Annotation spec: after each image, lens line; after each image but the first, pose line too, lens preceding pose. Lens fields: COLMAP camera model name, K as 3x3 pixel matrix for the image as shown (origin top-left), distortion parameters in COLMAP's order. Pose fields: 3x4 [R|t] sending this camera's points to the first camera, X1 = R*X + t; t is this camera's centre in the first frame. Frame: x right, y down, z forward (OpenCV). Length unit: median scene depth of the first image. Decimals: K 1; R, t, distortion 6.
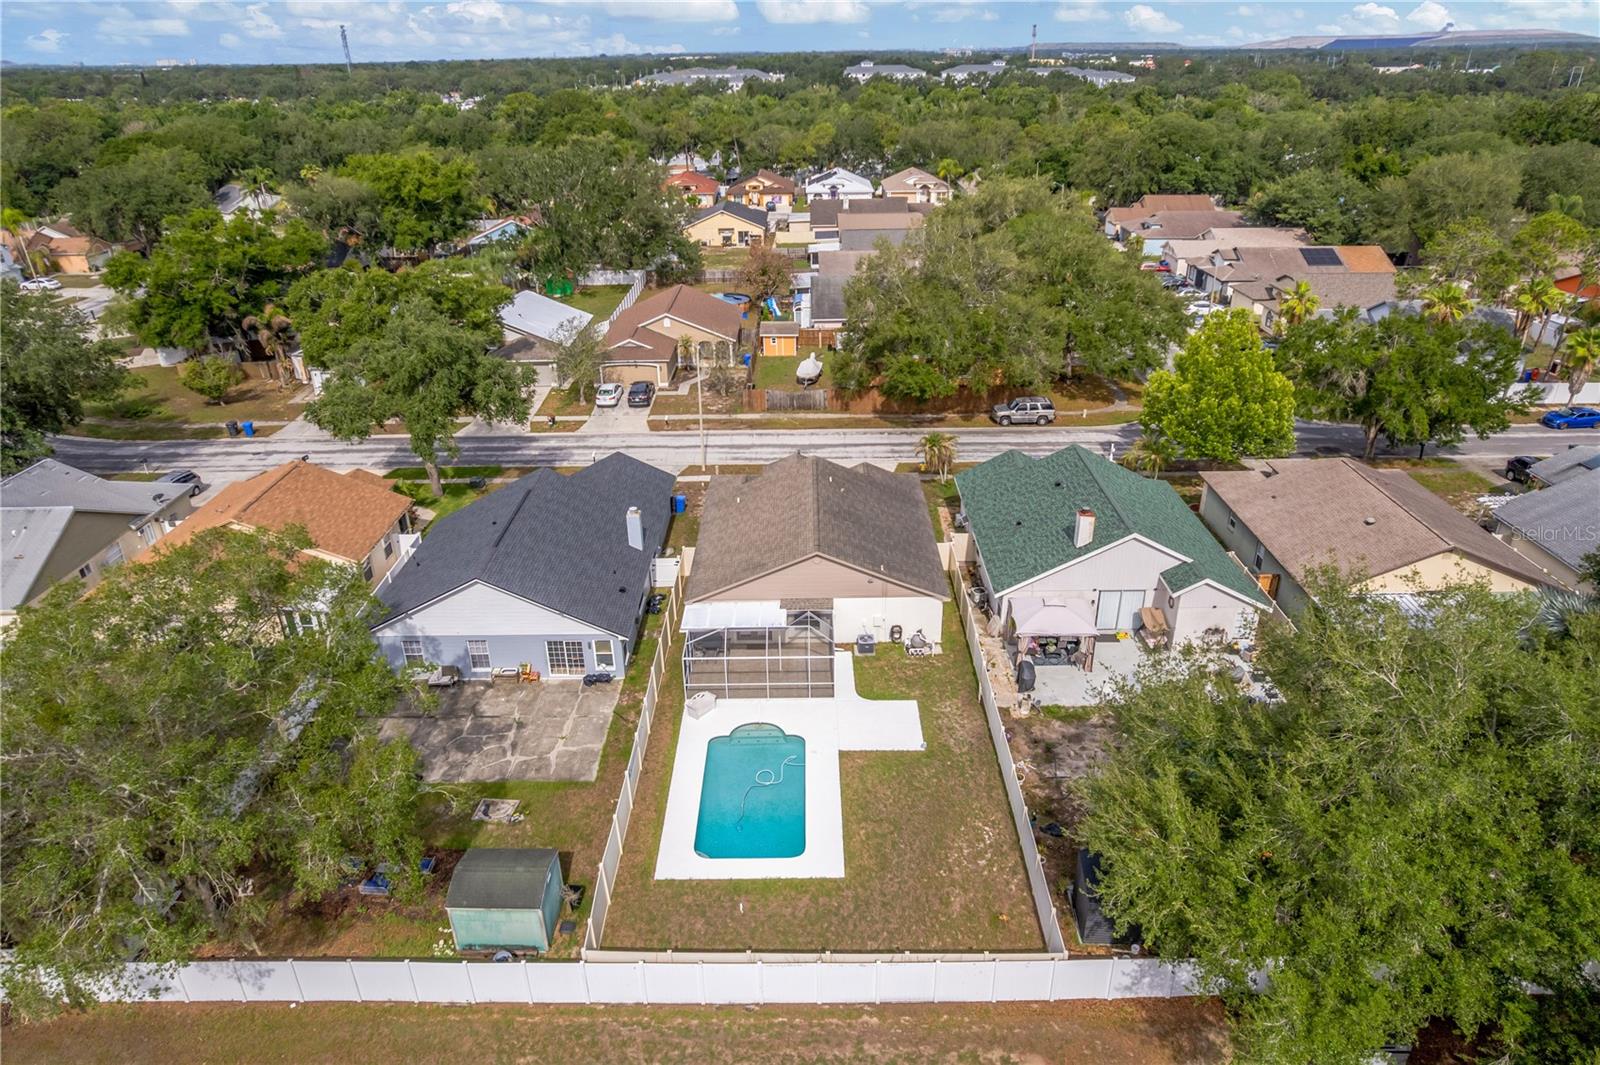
lens RADIAL K [[1022.6, 0, 805.1], [0, 1022.6, 539.1], [0, 0, 1]] dist [-0.073392, 0.065611]
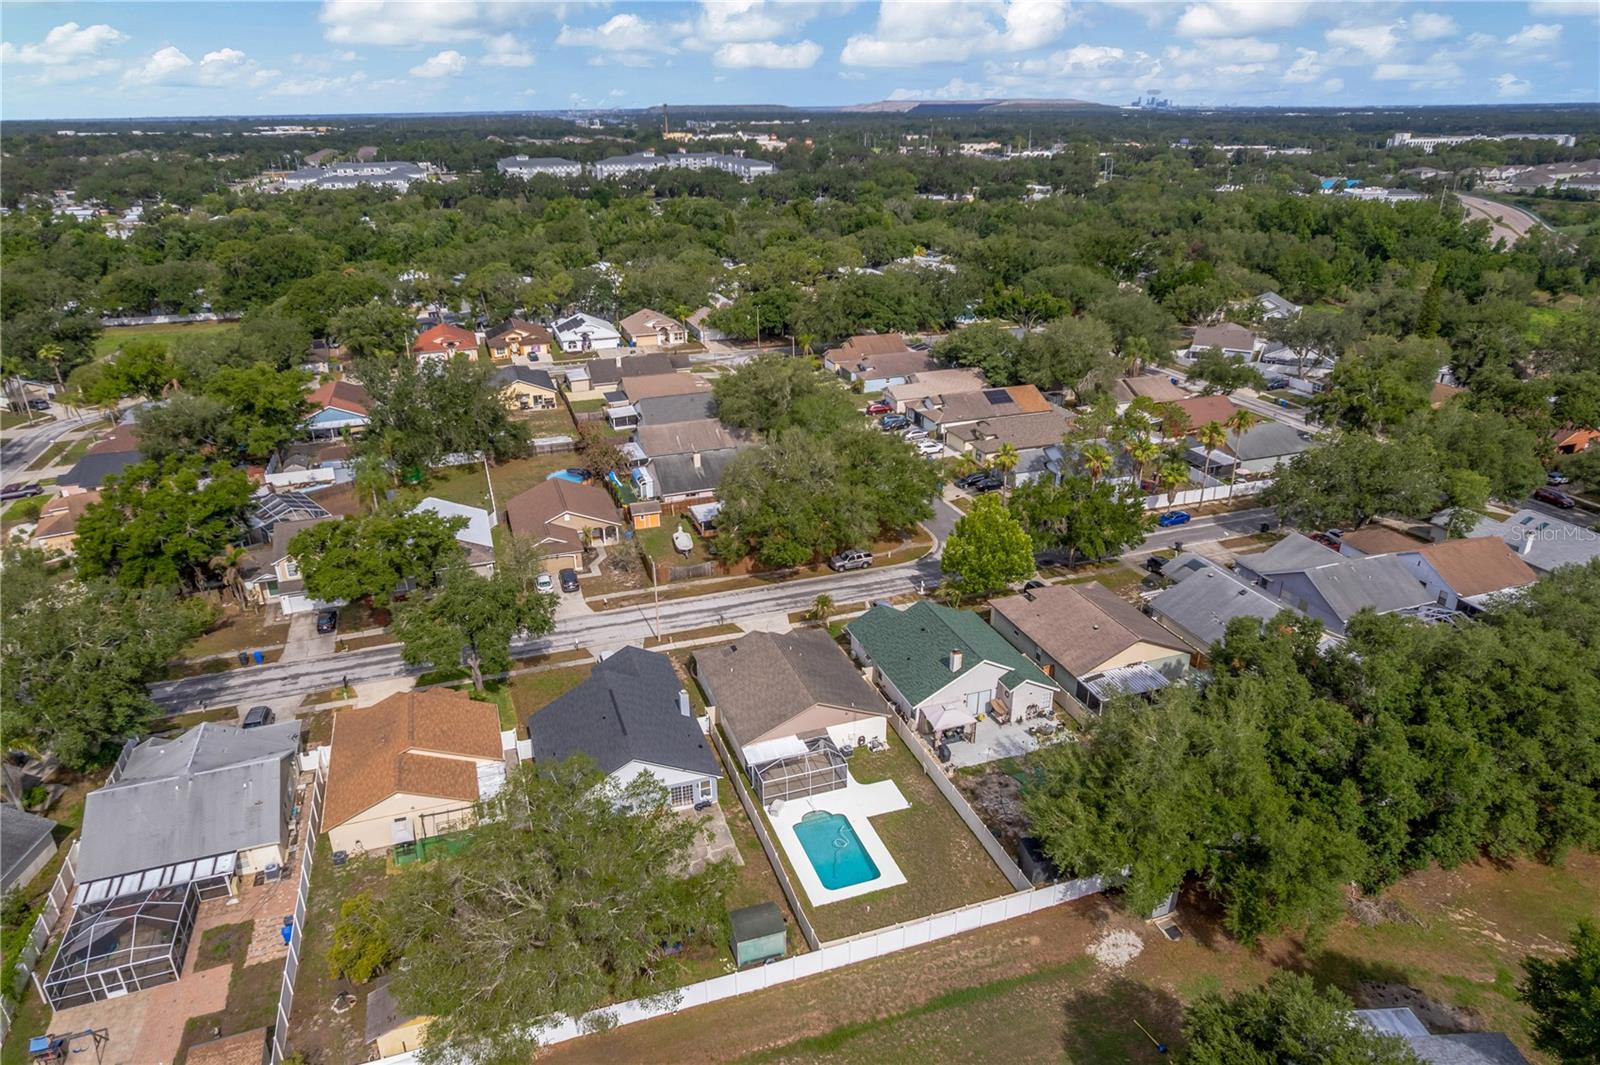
lens RADIAL K [[1022.6, 0, 807.4], [0, 1022.6, 538.1], [0, 0, 1]] dist [-0.073392, 0.065611]
pose [[0.941431, -0.125351, 0.313040, -0.477636], [0.140860, 0.989652, -0.027332, -0.204192], [-0.306375, 0.069826, 0.949346, -0.579388]]
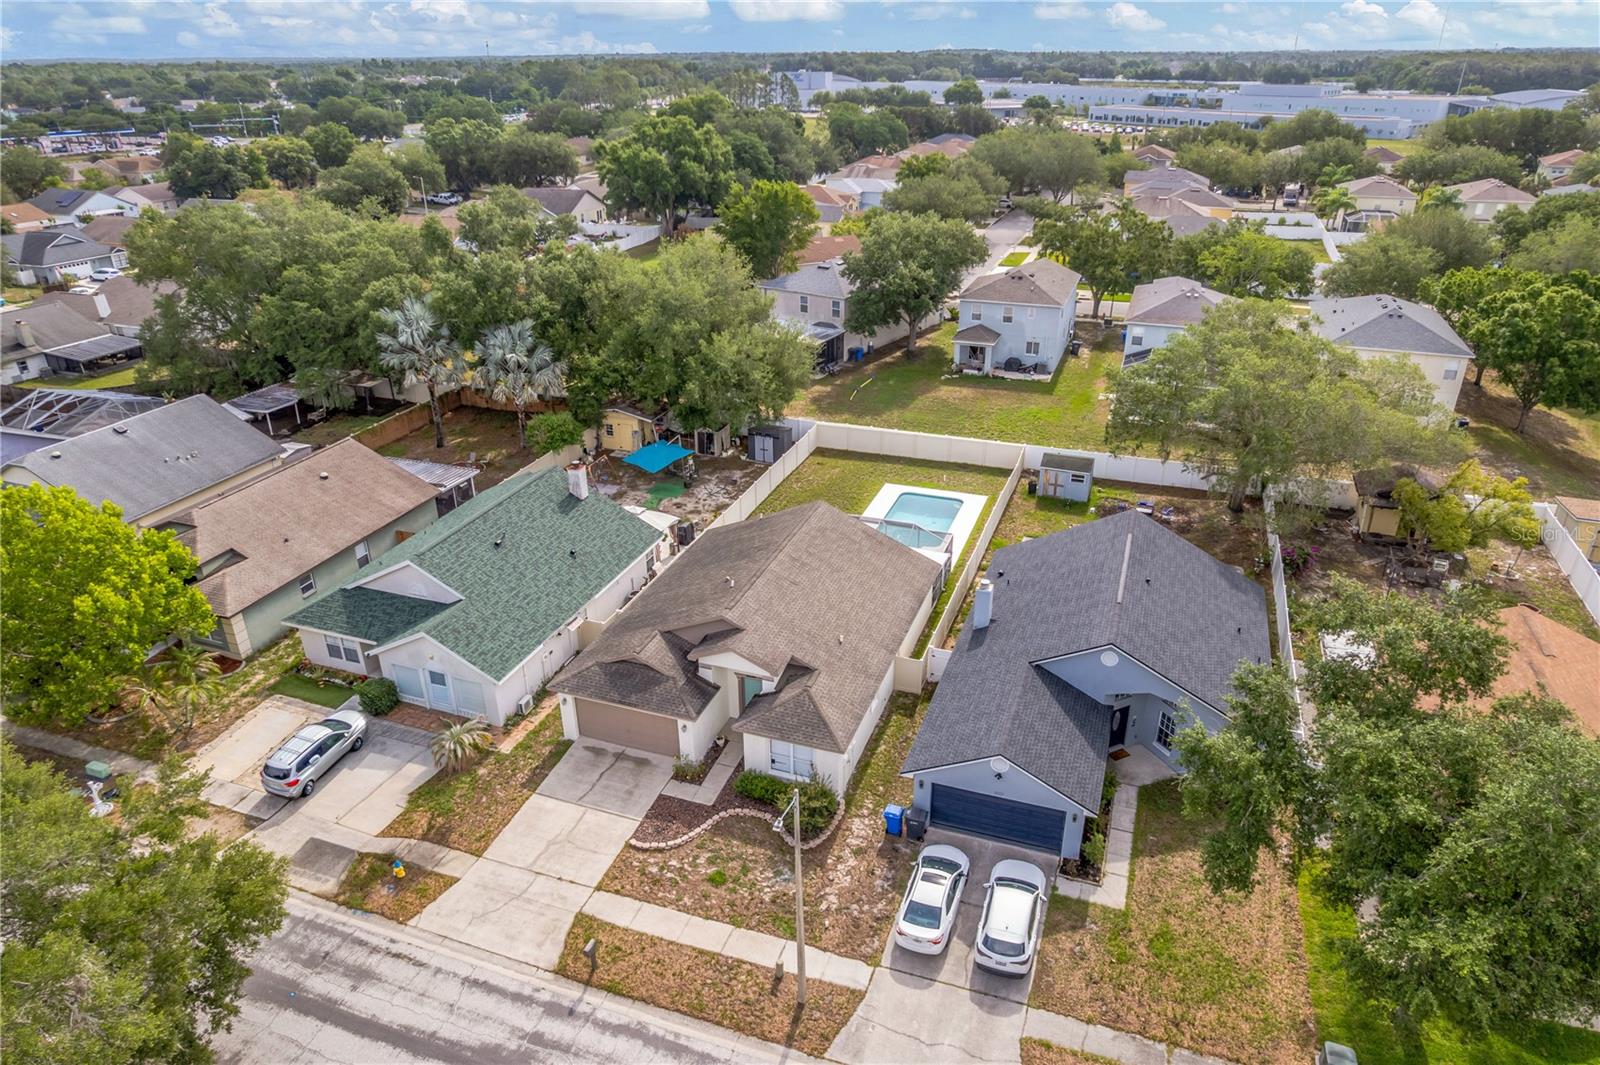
lens RADIAL K [[1022.6, 0, 804.2], [0, 1022.6, 527.3], [0, 0, 1]] dist [-0.073392, 0.065611]
pose [[-0.940004, -0.125068, 0.317413, -0.309344], [0.168903, 0.637760, 0.751488, -0.761171], [-0.296420, 0.760014, -0.578372, 1.597464]]
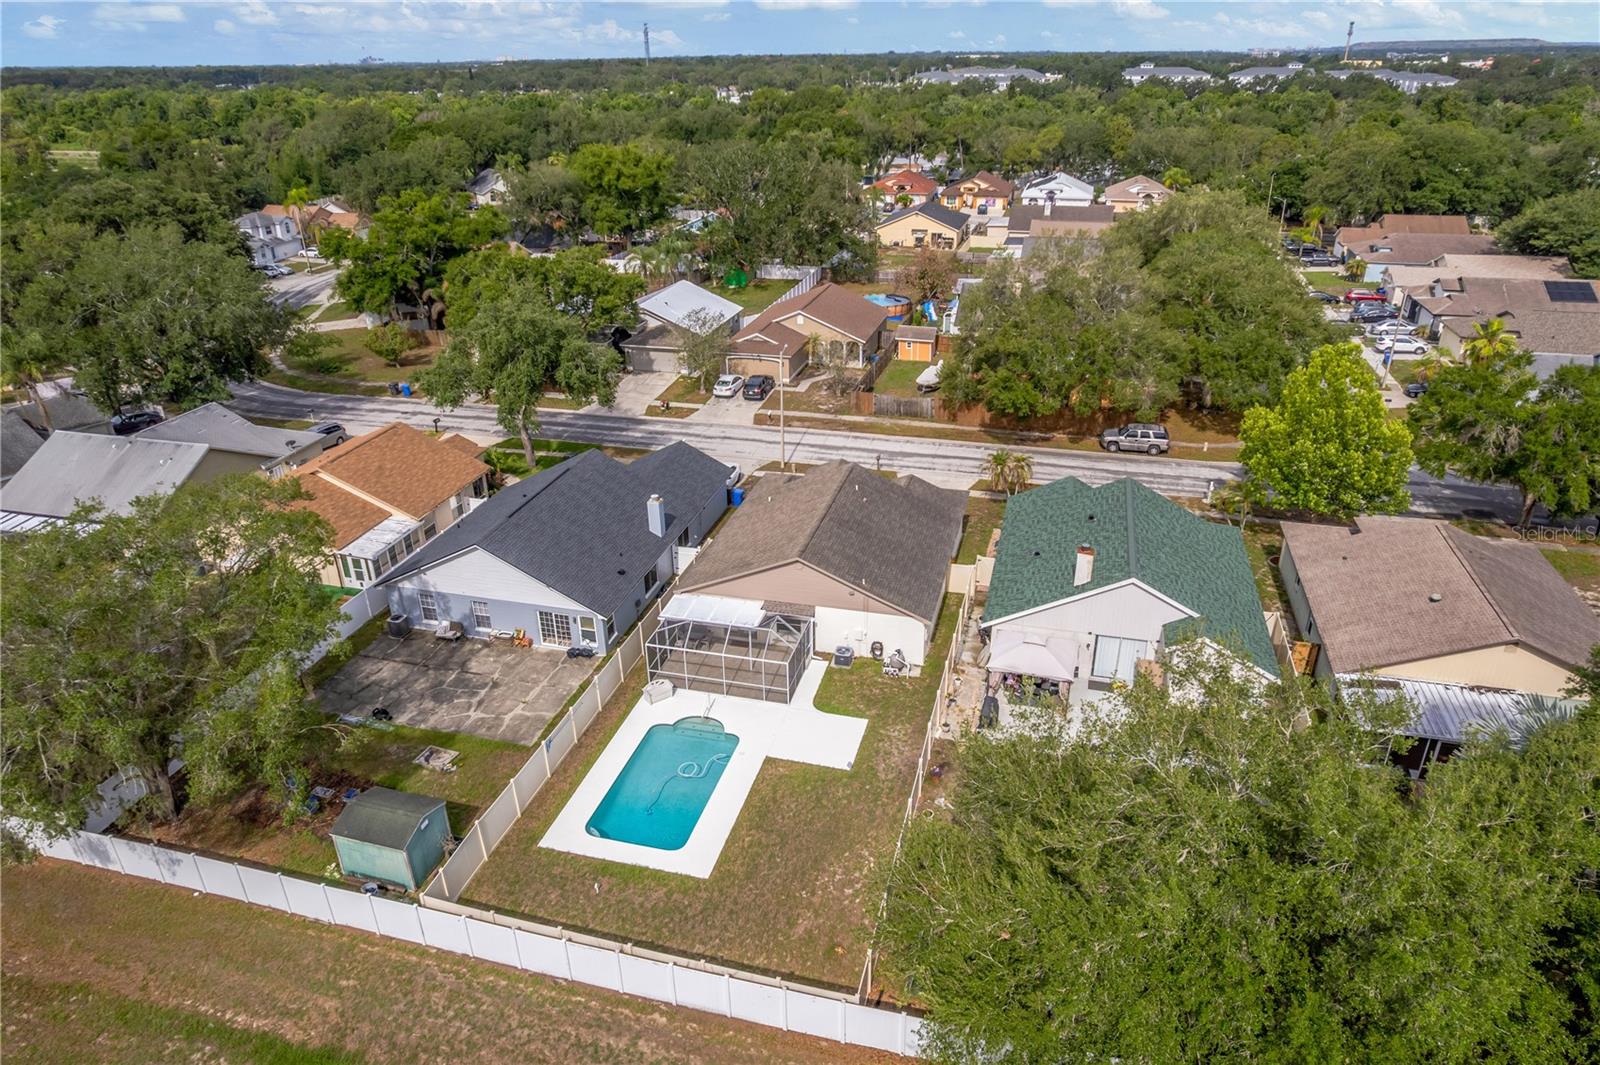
lens RADIAL K [[1022.6, 0, 804.1], [0, 1022.6, 540.1], [0, 0, 1]] dist [-0.073392, 0.065611]
pose [[0.966255, 0.113550, -0.231211, 0.238741], [-0.112944, 0.993474, 0.015902, -0.020460], [0.231507, 0.010749, 0.972774, 0.028090]]
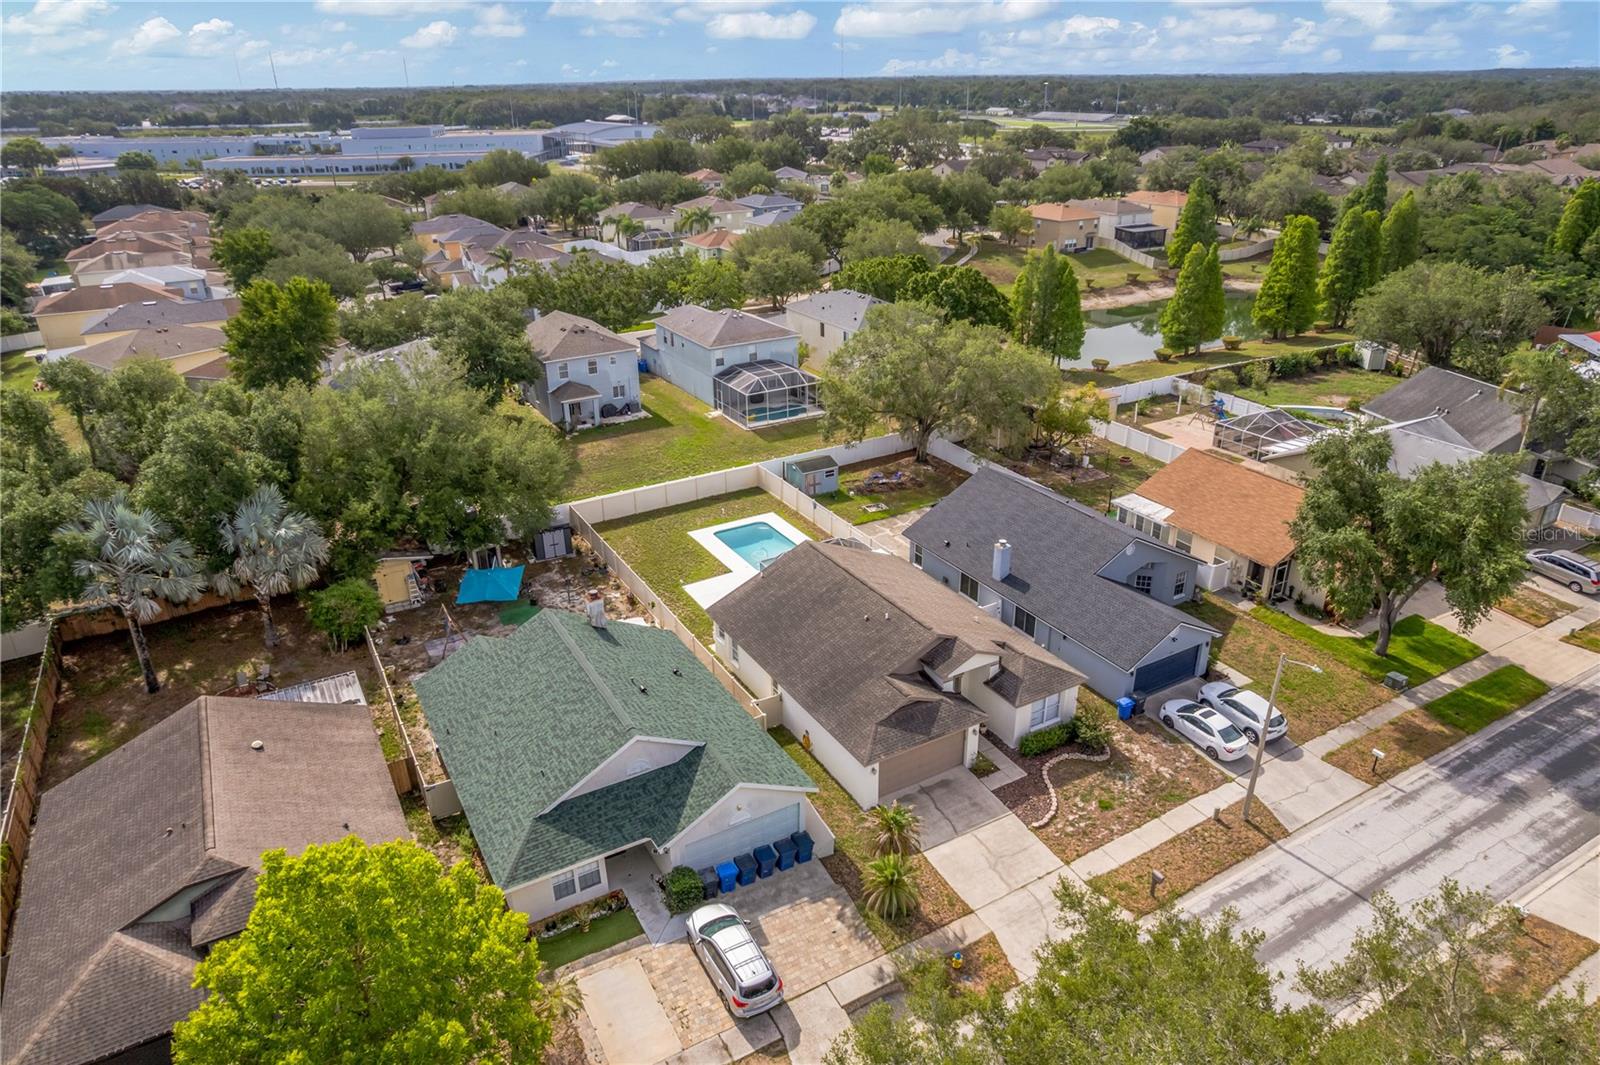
lens RADIAL K [[1022.6, 0, 804.1], [0, 1022.6, 527.4], [0, 0, 1]] dist [-0.073392, 0.065611]
pose [[-0.865965, 0.228117, -0.445047, 0.523876], [-0.194800, 0.665761, 0.720288, -0.828539], [0.460605, 0.710440, -0.532089, 1.567884]]
